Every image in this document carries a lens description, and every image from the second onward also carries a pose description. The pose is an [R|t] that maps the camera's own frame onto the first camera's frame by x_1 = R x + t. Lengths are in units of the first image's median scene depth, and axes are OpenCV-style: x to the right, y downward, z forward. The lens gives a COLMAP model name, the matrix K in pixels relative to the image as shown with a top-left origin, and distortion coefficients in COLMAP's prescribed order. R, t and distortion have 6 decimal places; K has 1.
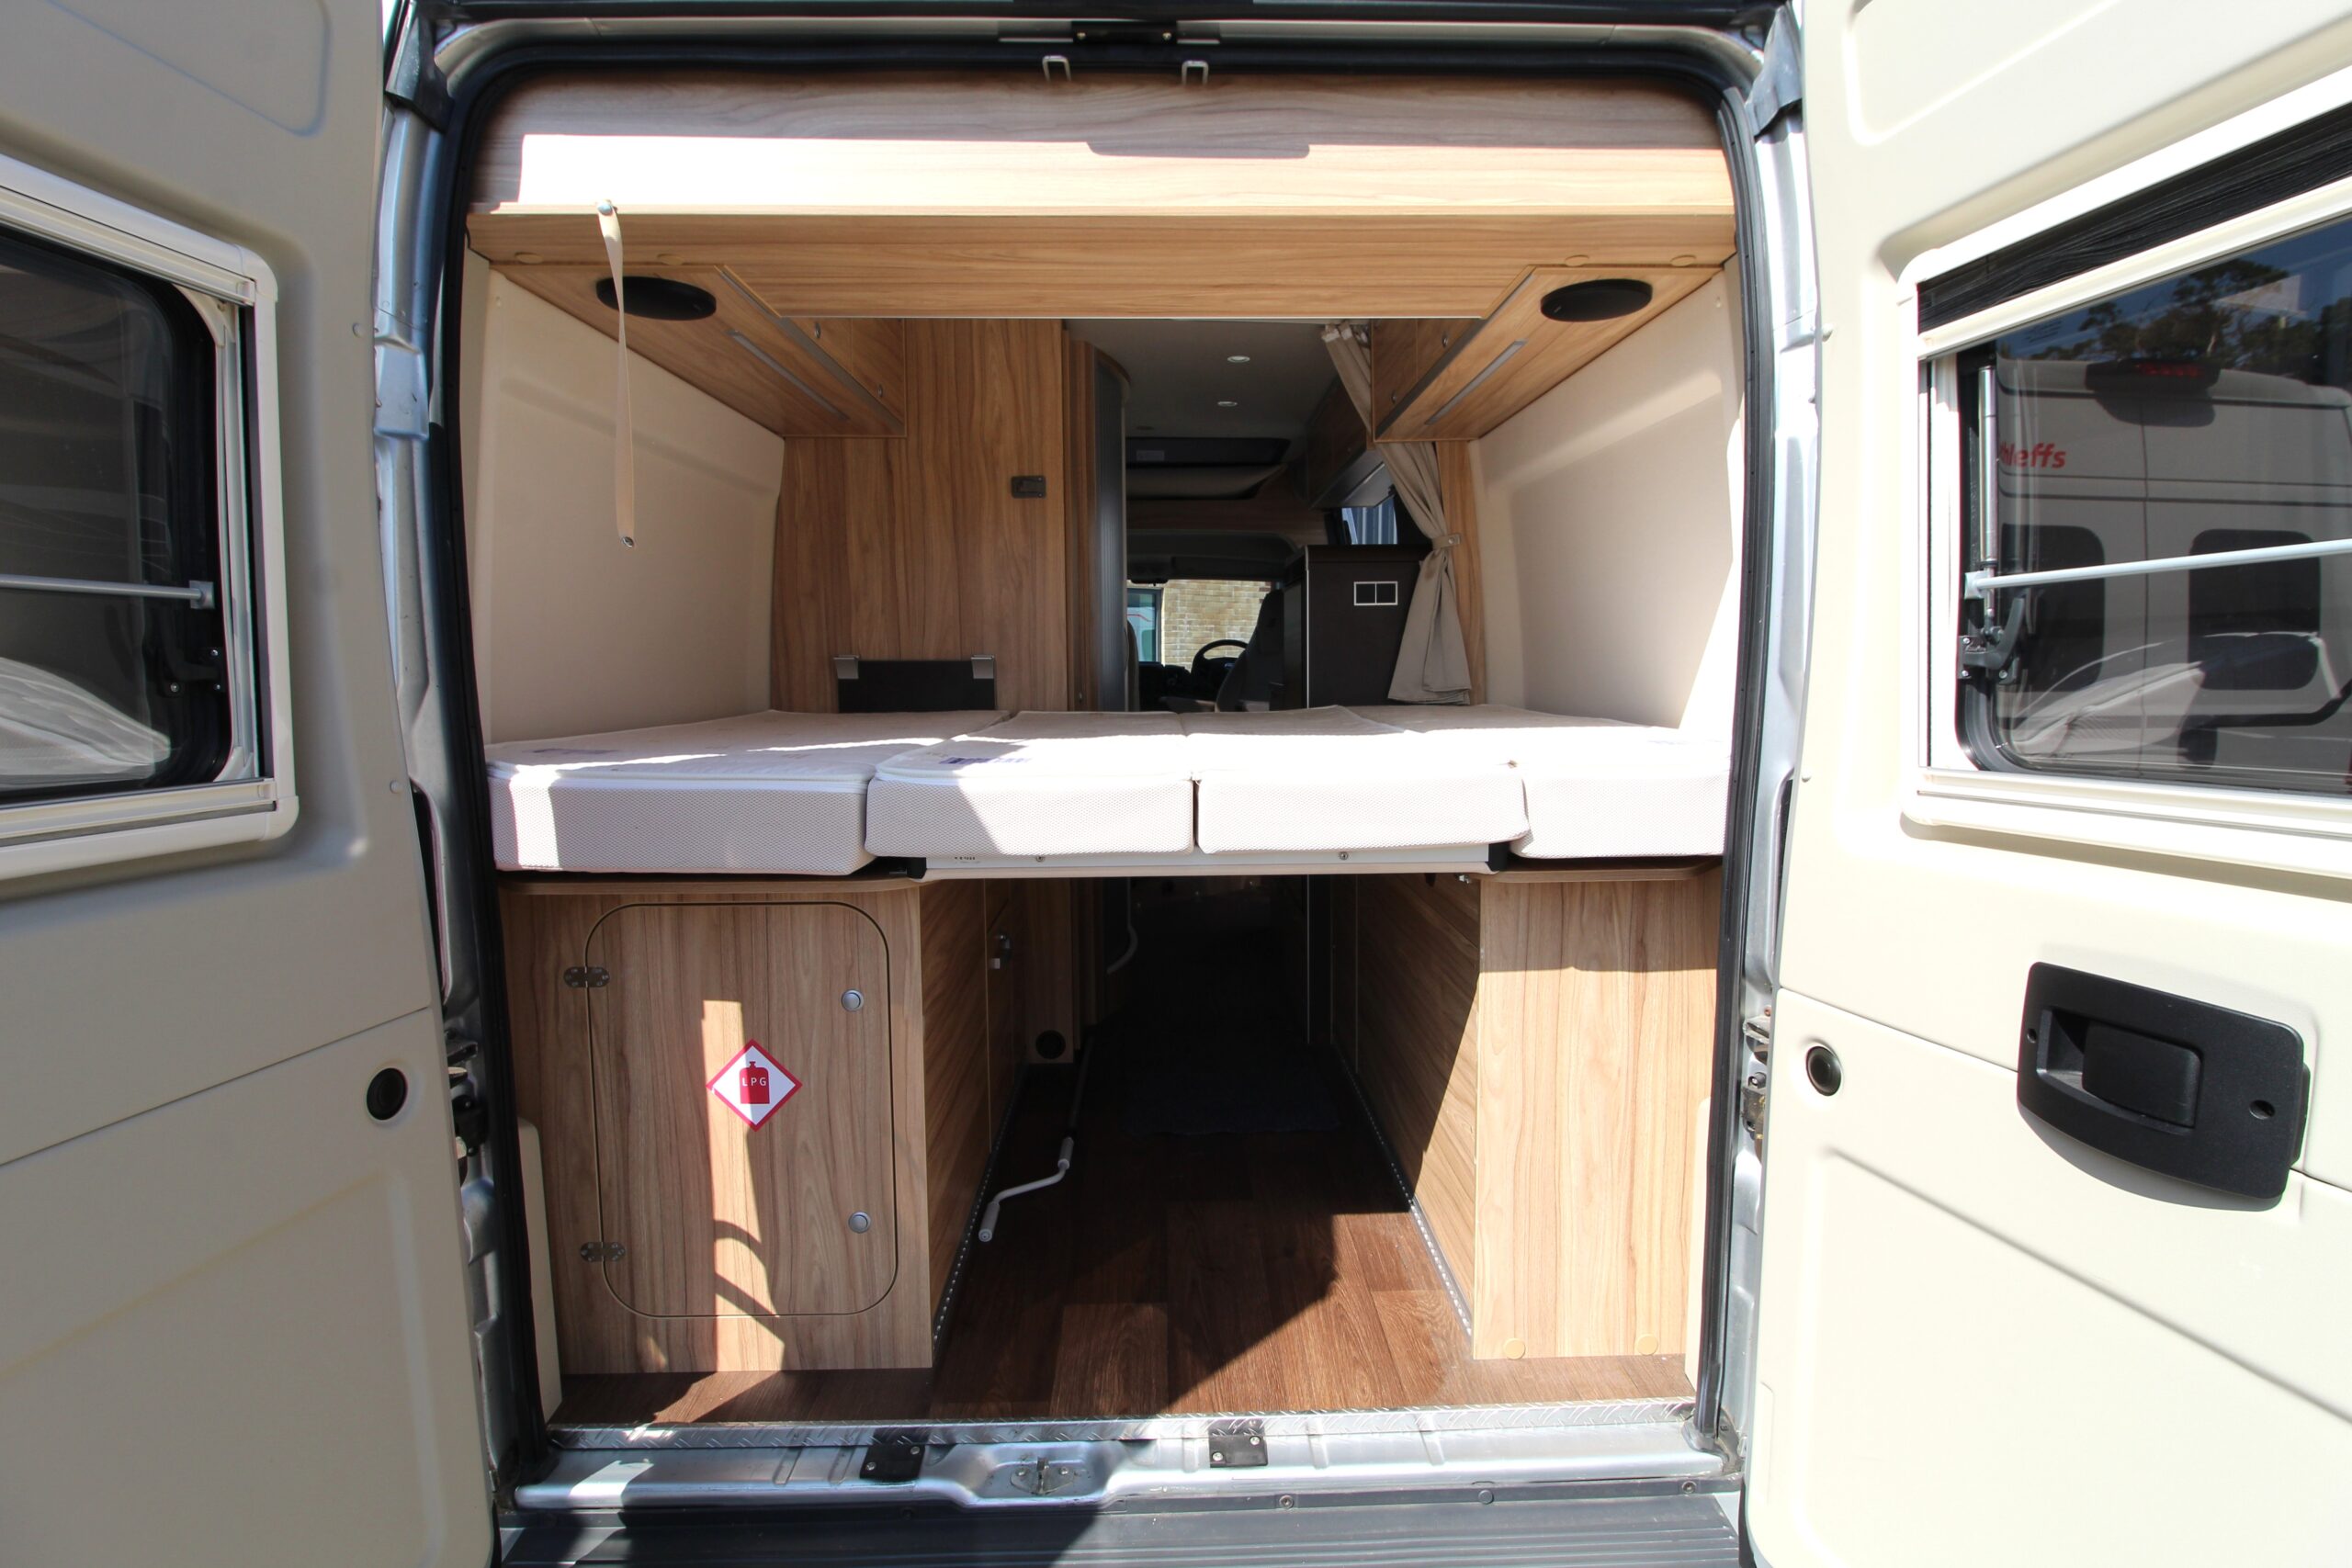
lens RADIAL K [[1093.5, 0, 1188.5], [0, 1093.5, 765.5], [0, 0, 1]] dist [-0.008652, -0.006808]
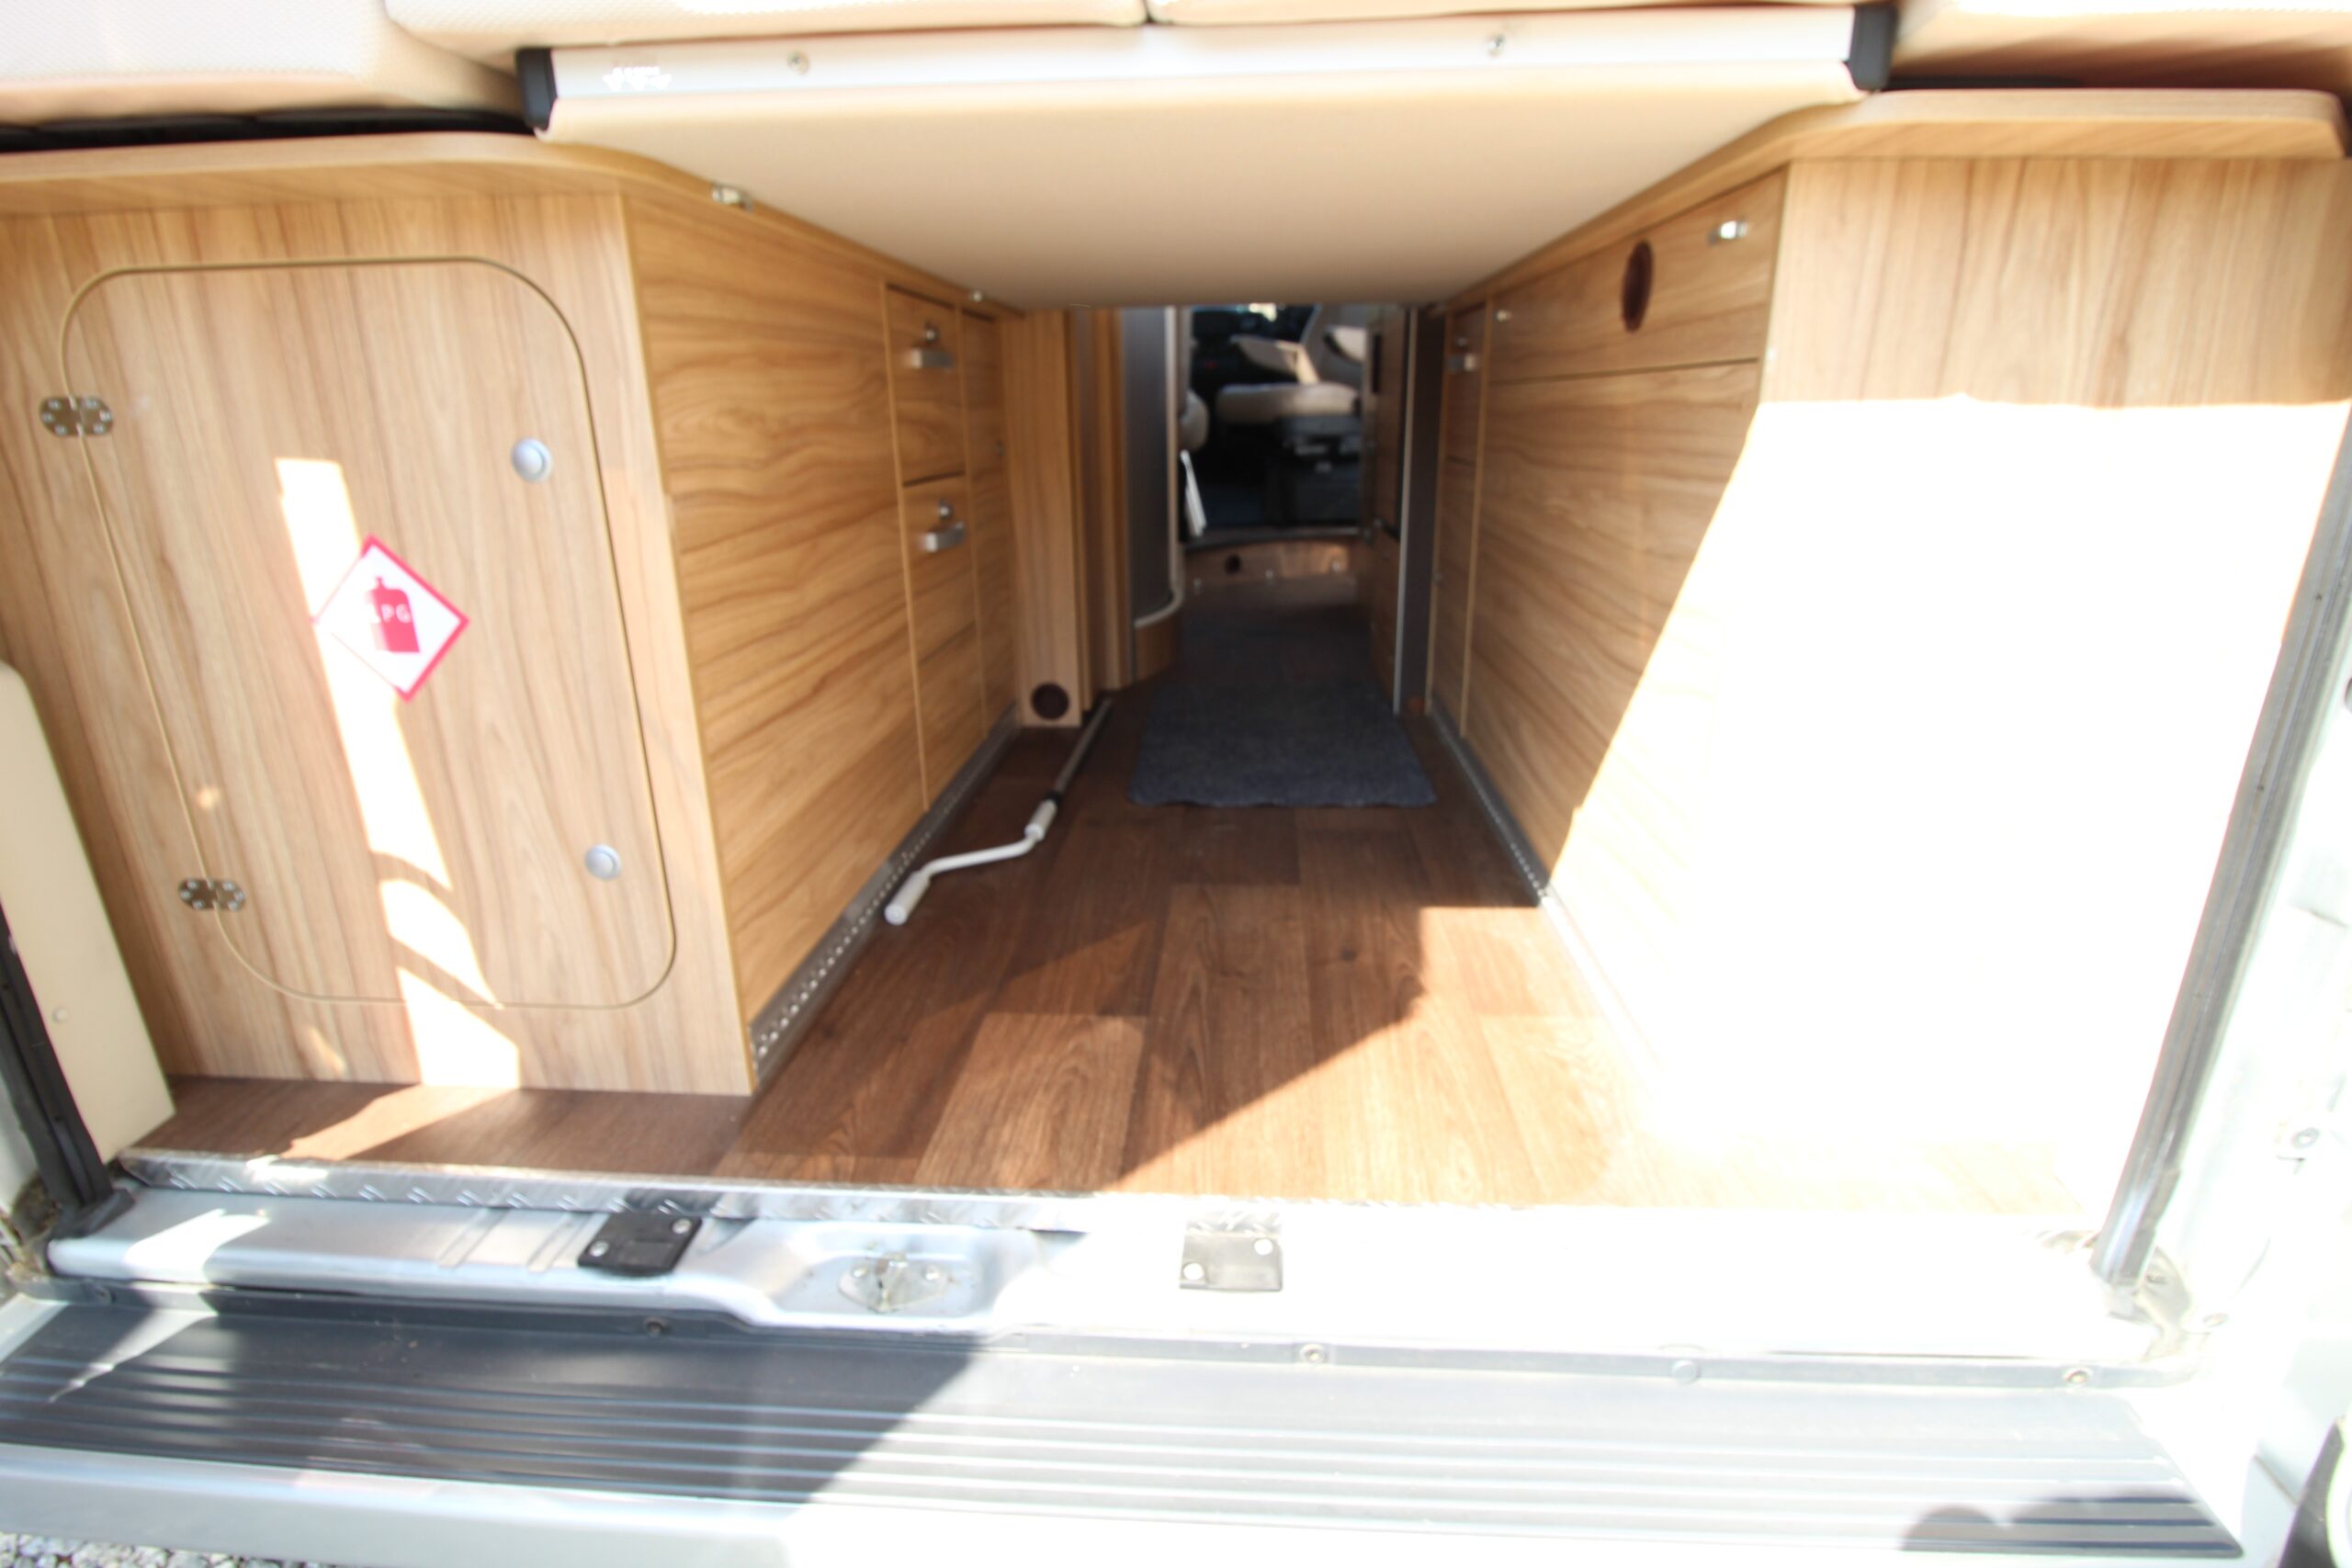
lens RADIAL K [[1093.5, 0, 1180.2], [0, 1093.5, 764.5], [0, 0, 1]] dist [-0.008652, -0.006808]
pose [[0.995544, 0.024109, -0.091163, 0.060410], [-0.003931, 0.976536, 0.215318, 0.243554], [0.094215, -0.214000, 0.972280, 0.477018]]
